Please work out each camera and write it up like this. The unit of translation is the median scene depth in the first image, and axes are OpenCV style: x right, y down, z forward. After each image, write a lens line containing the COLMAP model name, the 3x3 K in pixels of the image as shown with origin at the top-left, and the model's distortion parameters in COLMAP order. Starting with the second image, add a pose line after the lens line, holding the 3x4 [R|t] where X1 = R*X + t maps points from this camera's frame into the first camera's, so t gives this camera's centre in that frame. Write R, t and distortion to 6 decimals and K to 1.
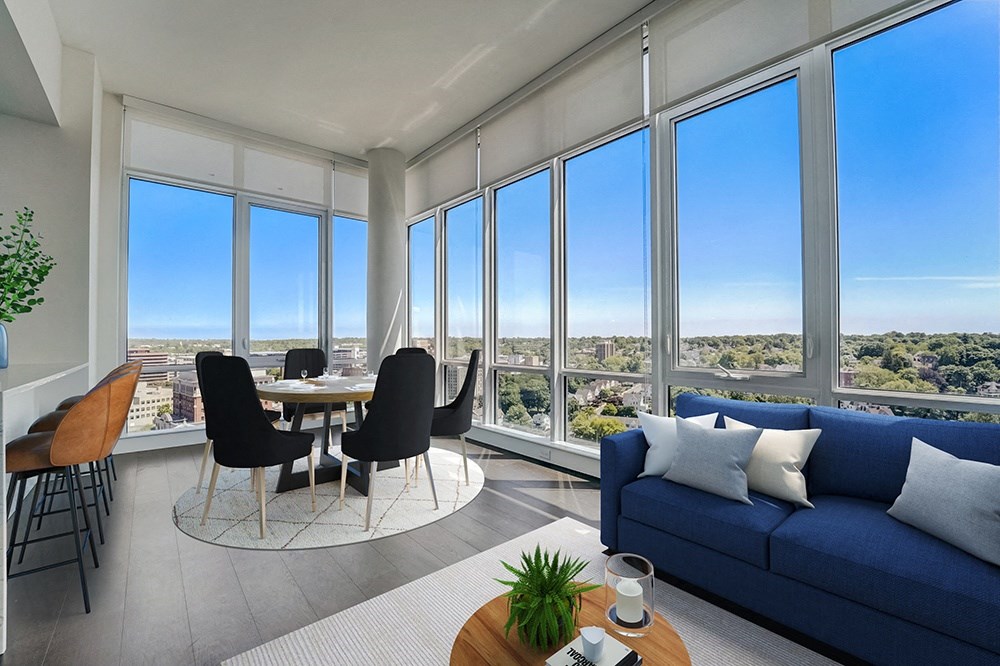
lens RADIAL K [[410.9, 0, 496.3], [0, 410.9, 331.6], [0, 0, 1]] dist [-0.015978, -0.000167]
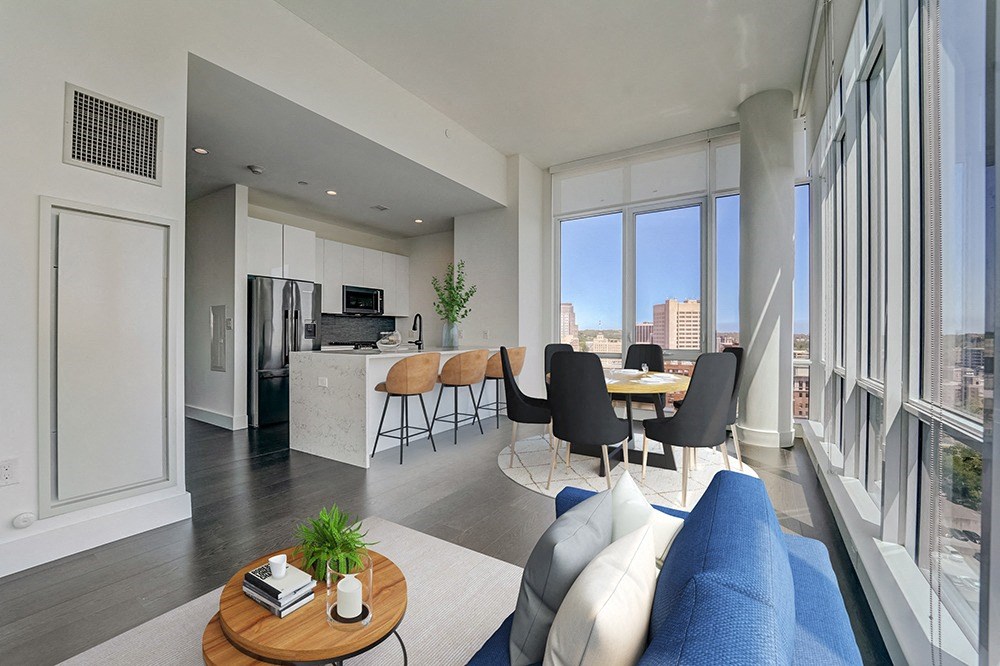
lens RADIAL K [[410.9, 0, 498.9], [0, 410.9, 335.8], [0, 0, 1]] dist [-0.015978, -0.000167]
pose [[0.308629, 0.001986, -0.951180, 0.433603], [0.005531, 0.999977, 0.003882, 0.021097], [0.951166, -0.006459, 0.308611, 0.357556]]
